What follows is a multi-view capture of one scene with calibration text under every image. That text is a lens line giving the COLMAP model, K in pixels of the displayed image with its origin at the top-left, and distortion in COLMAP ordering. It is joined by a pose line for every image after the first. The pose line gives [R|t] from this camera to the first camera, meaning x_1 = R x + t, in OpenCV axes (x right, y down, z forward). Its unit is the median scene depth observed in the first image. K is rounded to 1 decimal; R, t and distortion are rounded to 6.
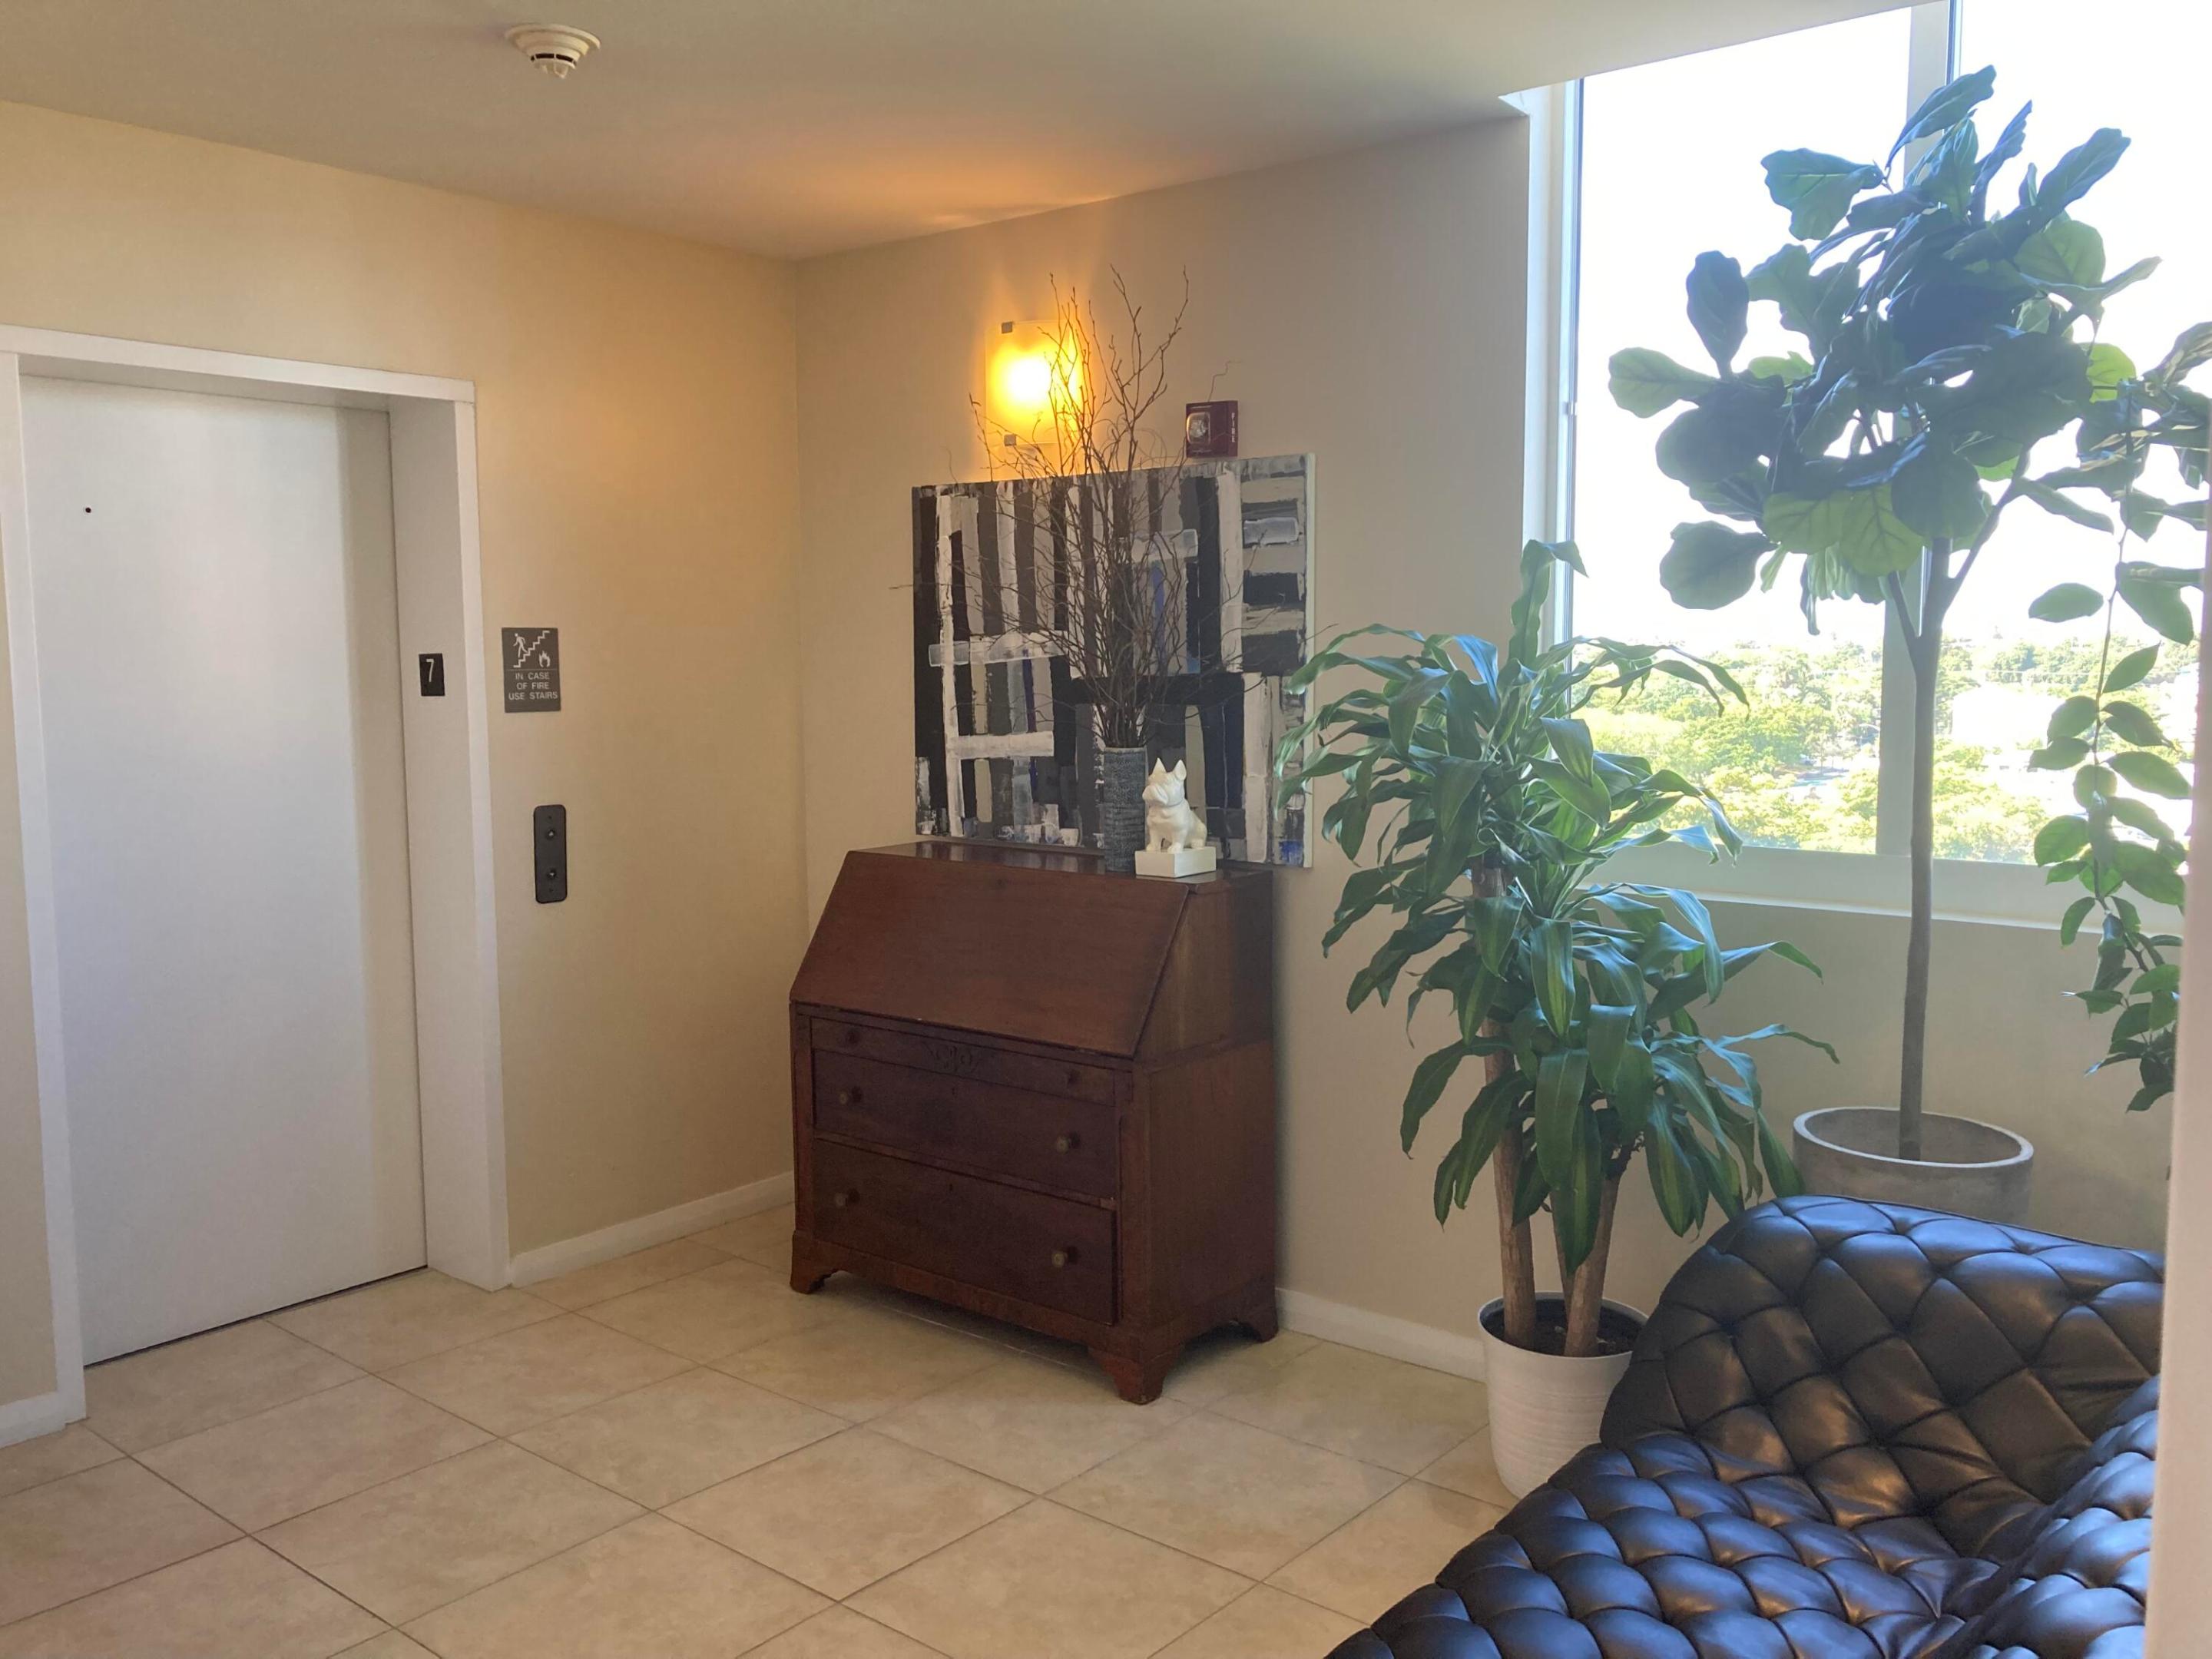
lens RADIAL K [[1828.5, 0, 1115.6], [0, 1828.5, 821.0], [0, 0, 1]] dist [0.094338, -0.173512]
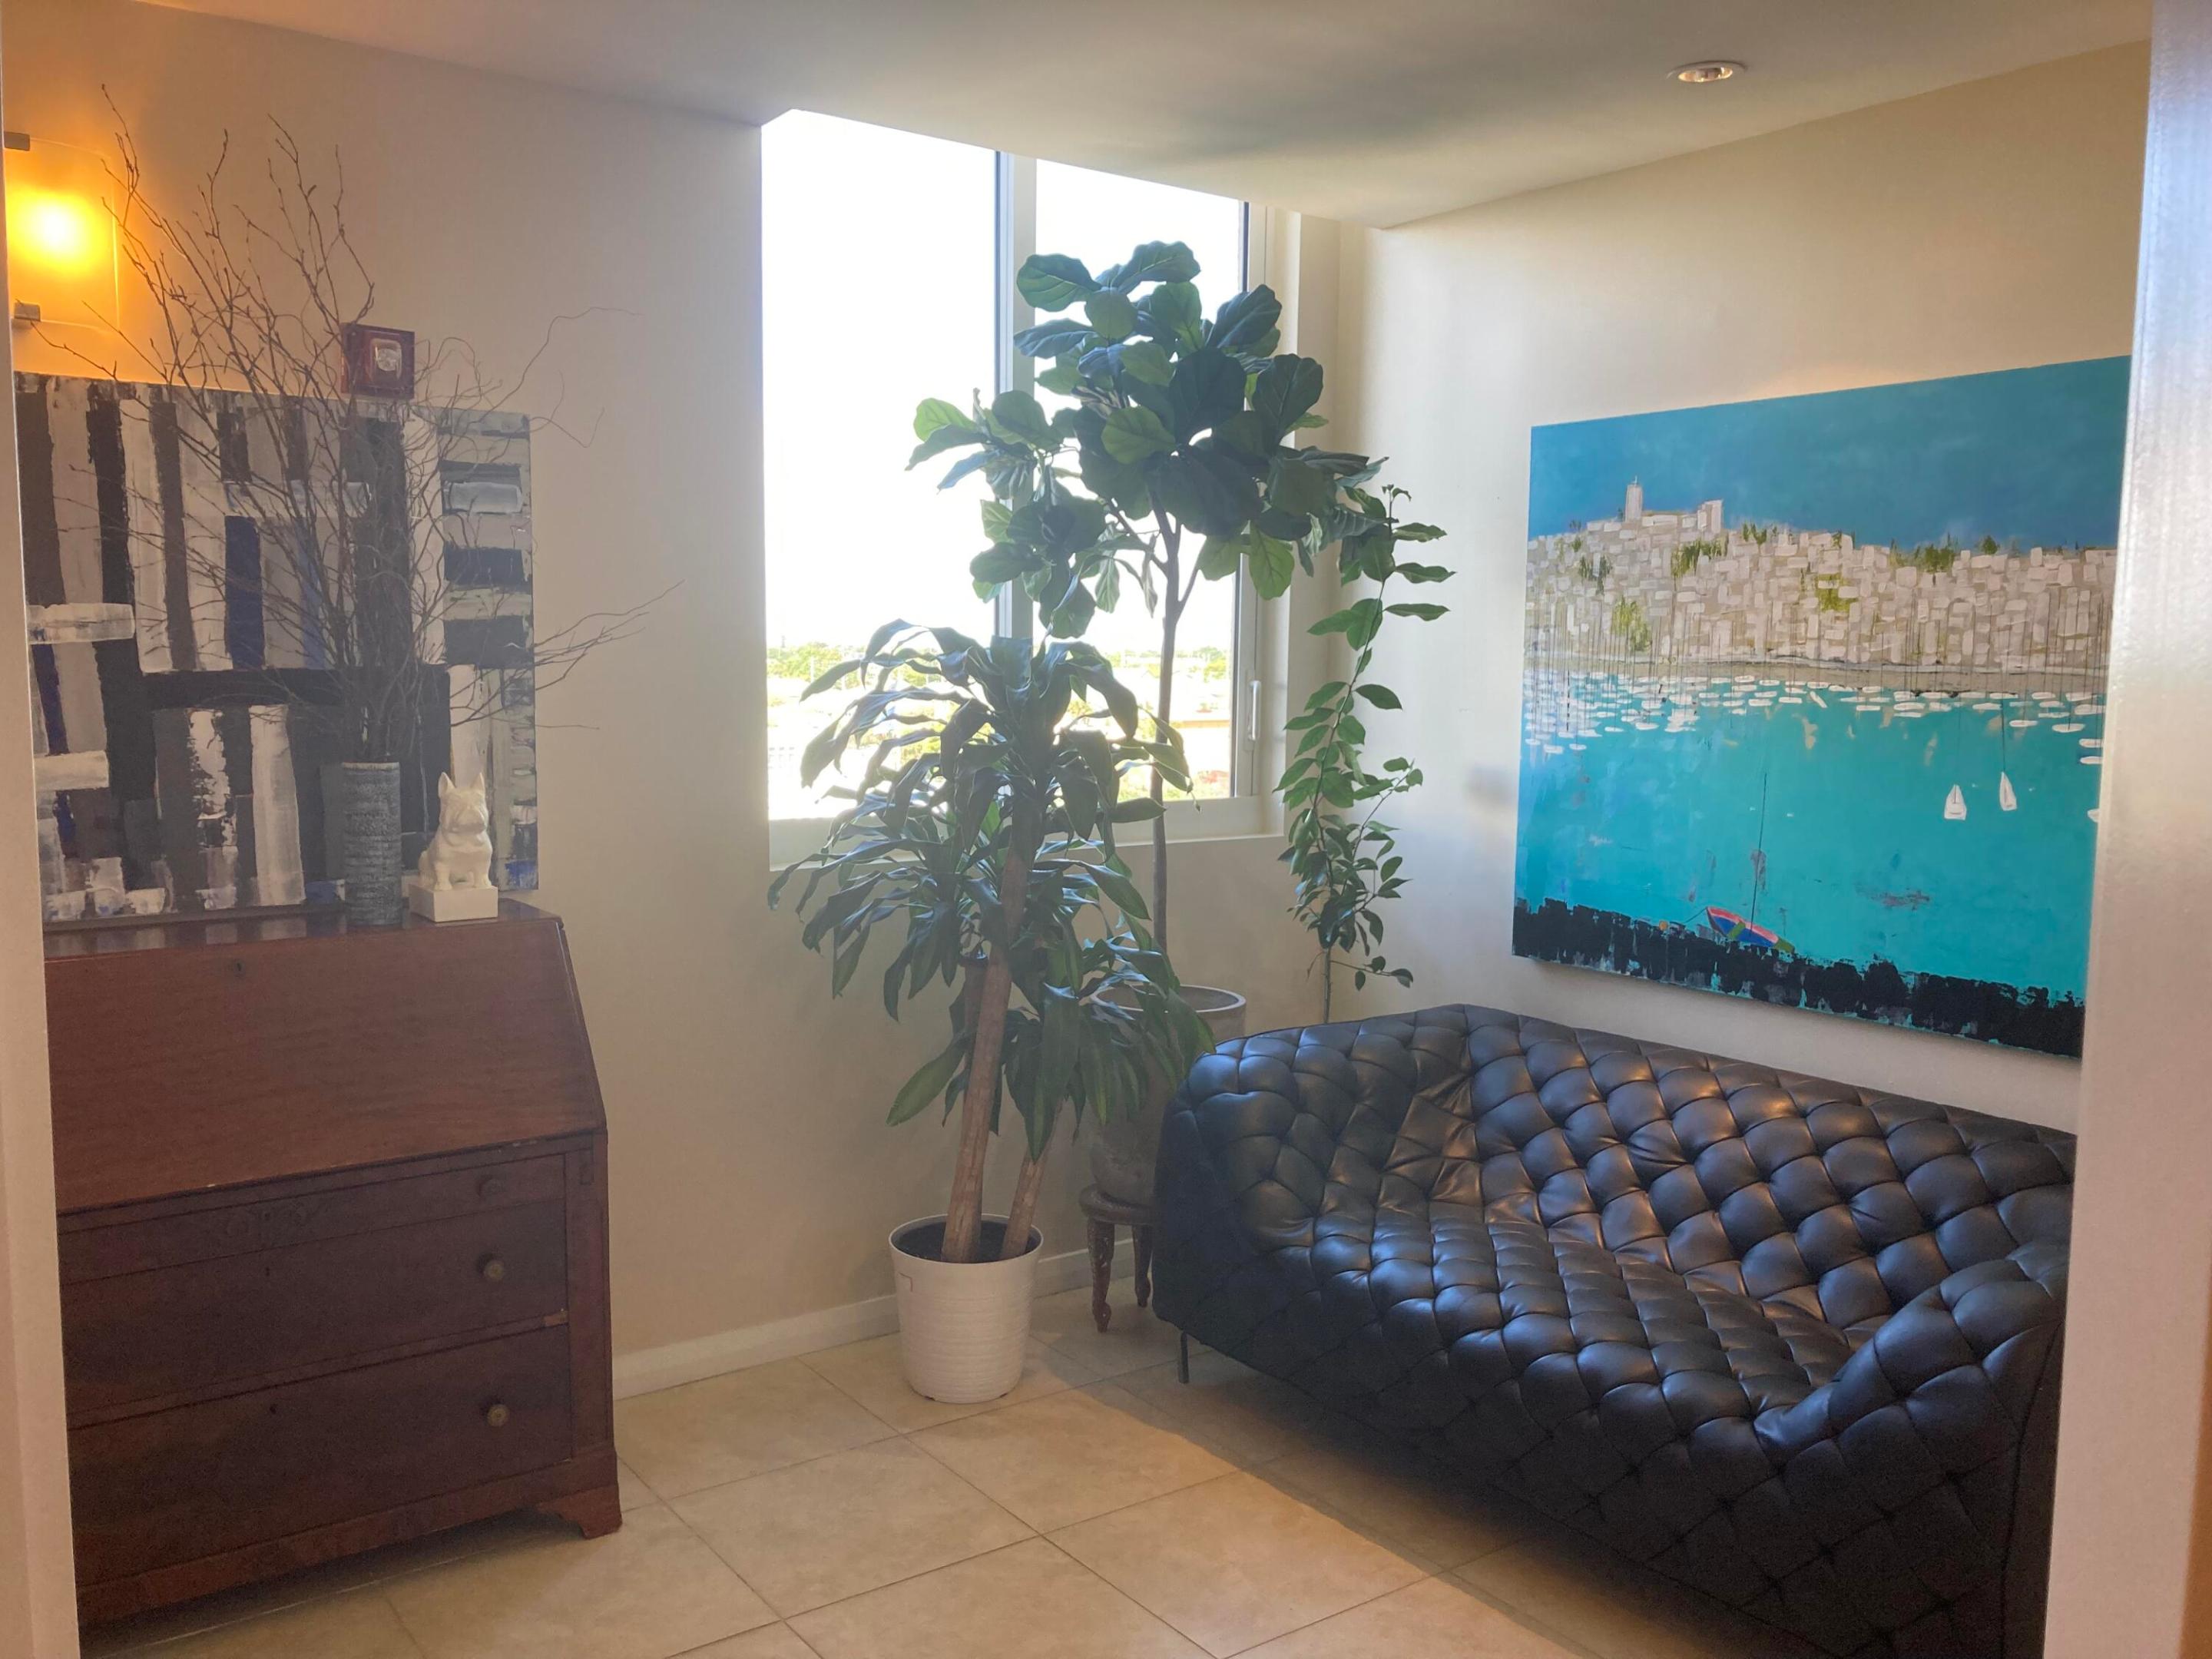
lens RADIAL K [[1838.6, 0, 1105.1], [0, 1838.6, 835.3], [0, 0, 1]] dist [0.041287, -0.056207]
pose [[0.254222, -0.088560, 0.963083, -0.666501], [0.082935, 0.994127, 0.069523, -0.038235], [-0.963584, 0.062199, 0.260073, 0.504185]]
